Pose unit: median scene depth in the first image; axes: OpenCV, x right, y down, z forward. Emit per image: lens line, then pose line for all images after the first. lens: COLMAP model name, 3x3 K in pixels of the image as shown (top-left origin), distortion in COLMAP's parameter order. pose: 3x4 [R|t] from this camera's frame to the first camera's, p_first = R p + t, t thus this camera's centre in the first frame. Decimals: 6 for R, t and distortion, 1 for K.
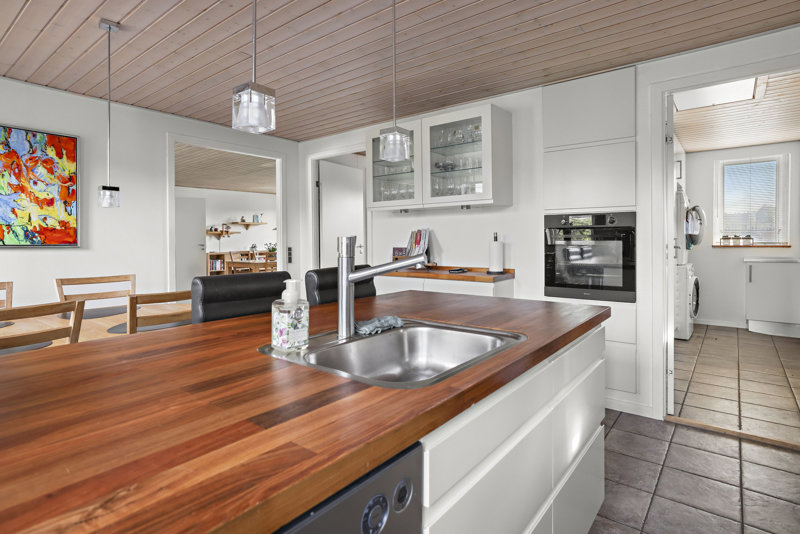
lens RADIAL K [[425.1, 0, 399.3], [0, 425.1, 235.0], [0, 0, 1]] dist [0.000008, 0.001211]
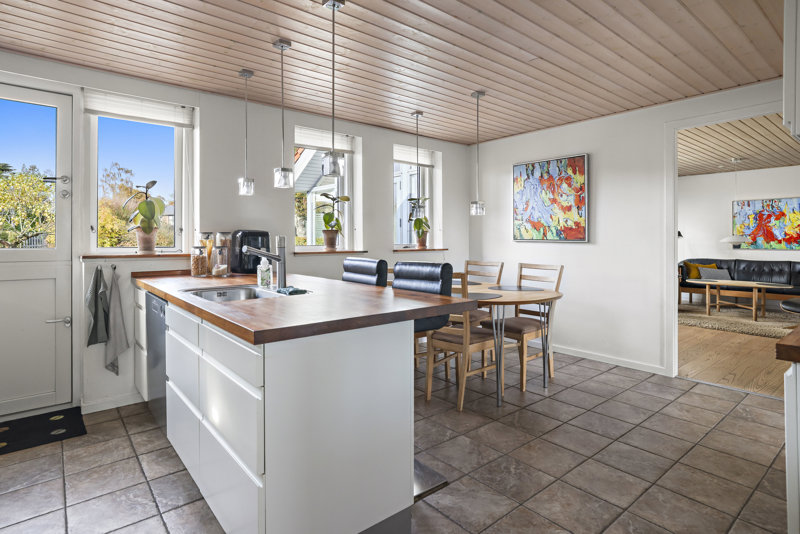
lens RADIAL K [[425.1, 0, 399.3], [0, 425.1, 235.0], [0, 0, 1]] dist [0.000008, 0.001211]
pose [[-0.206539, 0.001424, -0.978437, 0.615951], [0.011352, 0.999935, -0.000941, 0.002707], [0.978373, -0.011302, -0.206542, 0.754519]]
